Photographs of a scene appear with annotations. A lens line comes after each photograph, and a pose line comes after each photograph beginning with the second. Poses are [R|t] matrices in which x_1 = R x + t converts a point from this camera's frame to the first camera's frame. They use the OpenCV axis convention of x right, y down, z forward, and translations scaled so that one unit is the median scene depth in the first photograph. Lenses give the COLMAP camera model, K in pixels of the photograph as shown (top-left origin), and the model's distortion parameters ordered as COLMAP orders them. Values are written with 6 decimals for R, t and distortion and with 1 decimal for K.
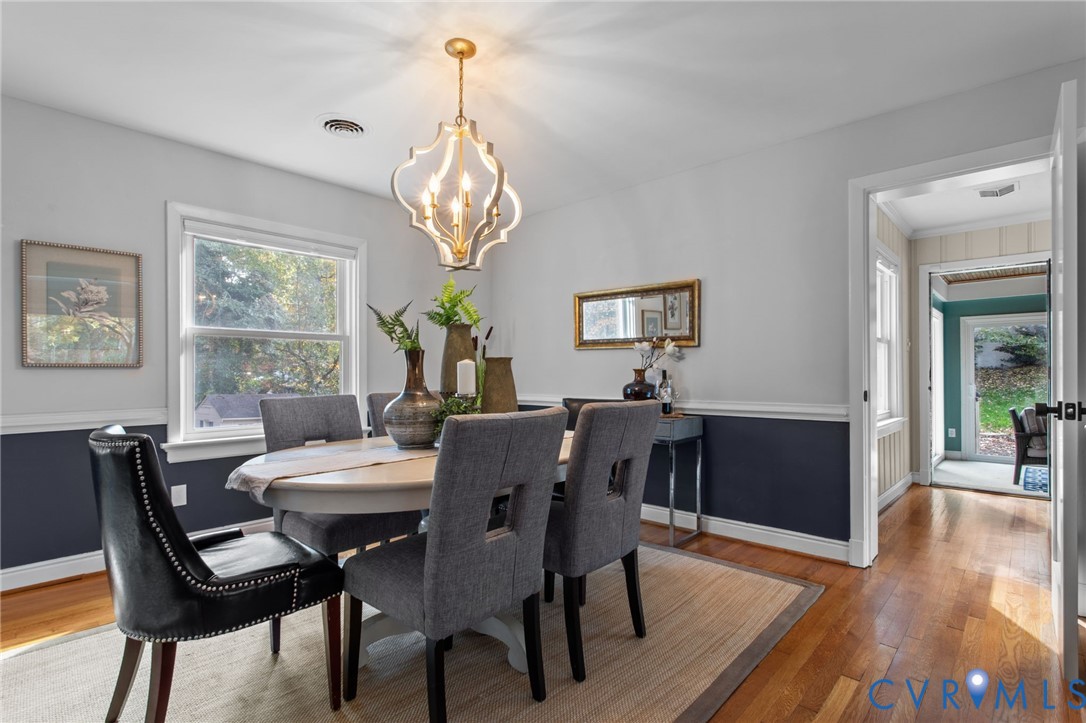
lens RADIAL K [[522.0, 0, 539.9], [0, 522.0, 375.4], [0, 0, 1]] dist [-0.000531, -0.000117]
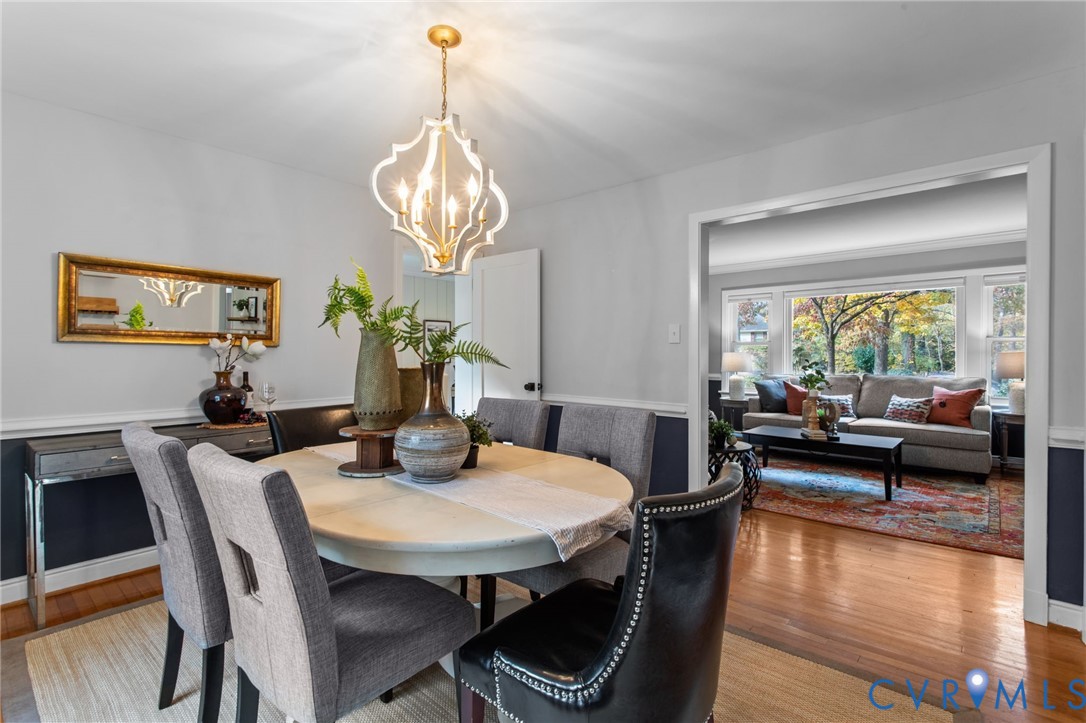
lens RADIAL K [[517.0, 0, 545.1], [0, 517.0, 359.3], [0, 0, 1]] dist [0.003501, 0.000506]
pose [[-0.036102, -0.004123, 0.999340, -0.979269], [0.010197, 0.999938, 0.004493, -0.047502], [-0.999296, 0.010352, -0.036057, 0.778729]]
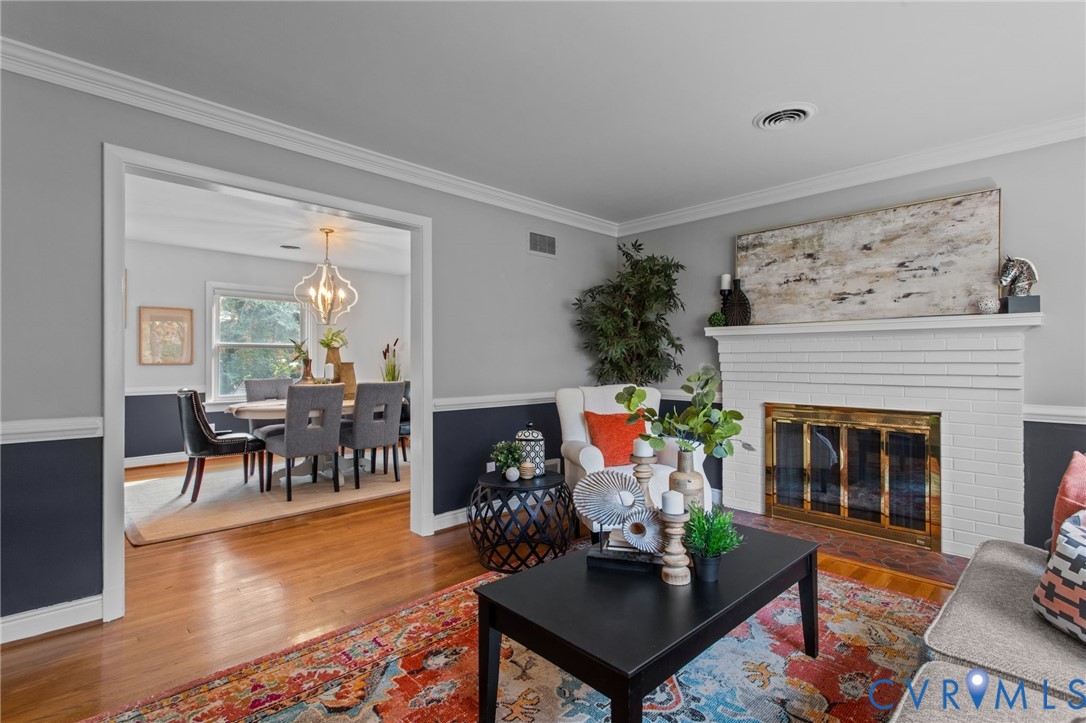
lens RADIAL K [[517.0, 0, 545.1], [0, 517.0, 359.3], [0, 0, 1]] dist [0.003501, 0.000506]
pose [[0.998755, 0.002008, -0.049852, 0.849807], [-0.002285, 0.999982, -0.005501, -0.035017], [0.049840, 0.005608, 0.998741, -1.138795]]
